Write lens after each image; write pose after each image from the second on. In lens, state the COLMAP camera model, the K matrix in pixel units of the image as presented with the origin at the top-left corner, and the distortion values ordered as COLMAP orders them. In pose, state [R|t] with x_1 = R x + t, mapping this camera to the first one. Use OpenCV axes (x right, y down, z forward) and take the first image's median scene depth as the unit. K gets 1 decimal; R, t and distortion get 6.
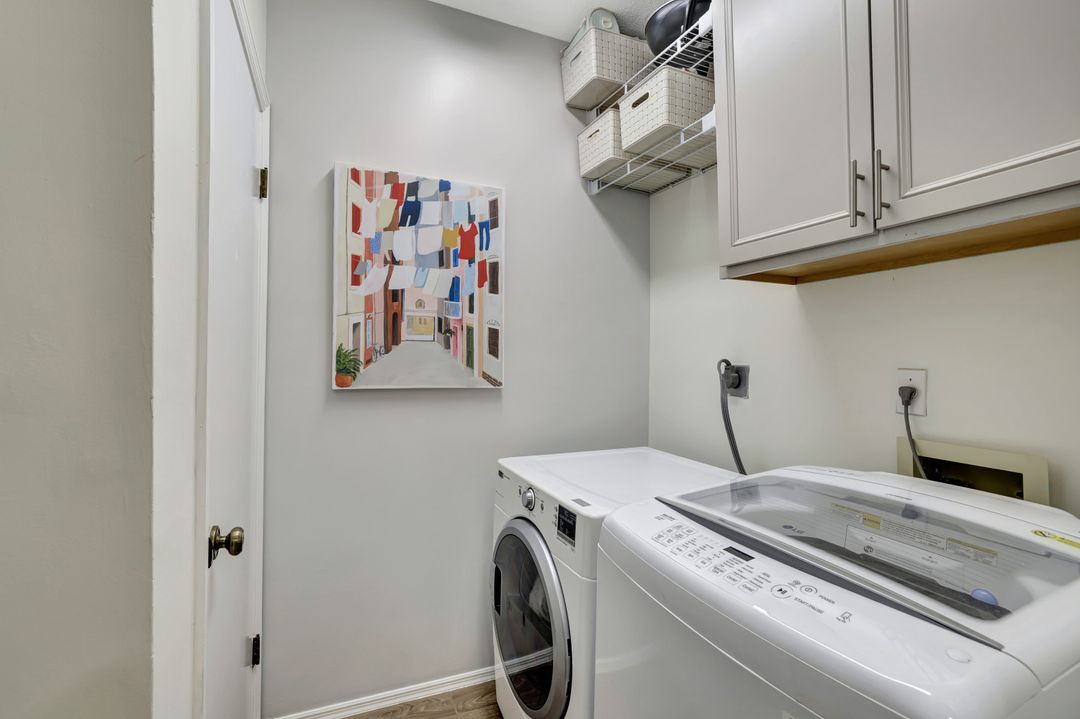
lens RADIAL K [[476.2, 0, 536.5], [0, 476.2, 355.6], [0, 0, 1]] dist [-0.020849, 0.000740]
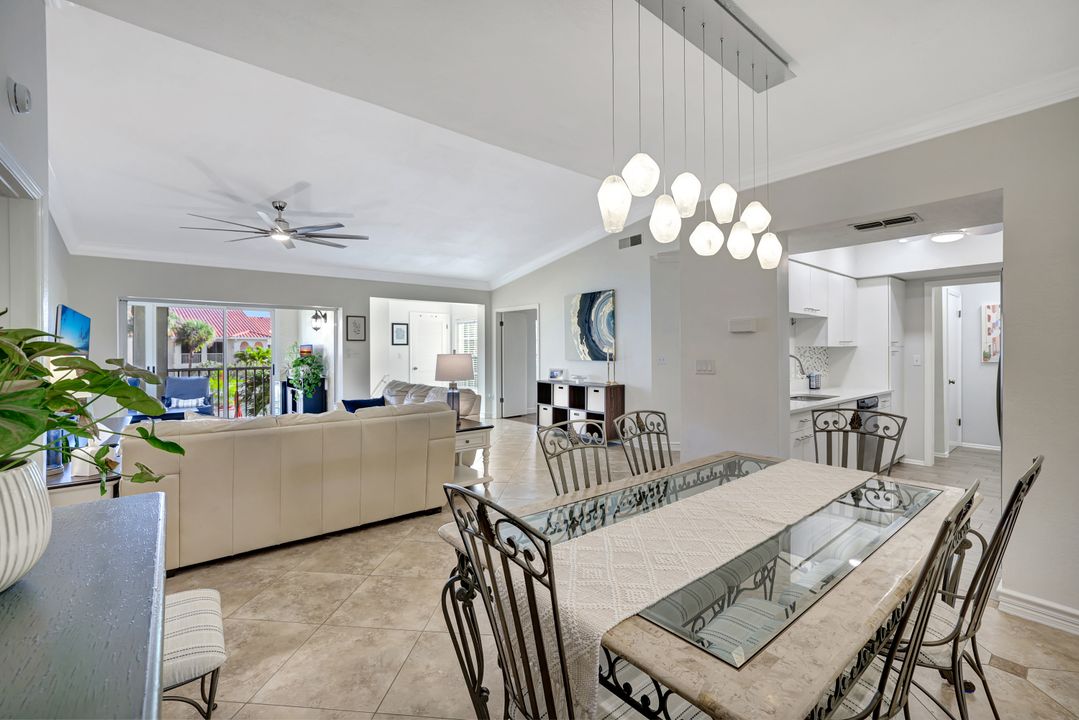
lens RADIAL K [[475.7, 0, 550.2], [0, 475.7, 350.9], [0, 0, 1]] dist [-0.020849, 0.000740]
pose [[0.266925, 0.001401, -0.963716, 2.335418], [0.002081, 0.999996, 0.002031, -0.037298], [0.963715, -0.002547, 0.266921, -3.465840]]
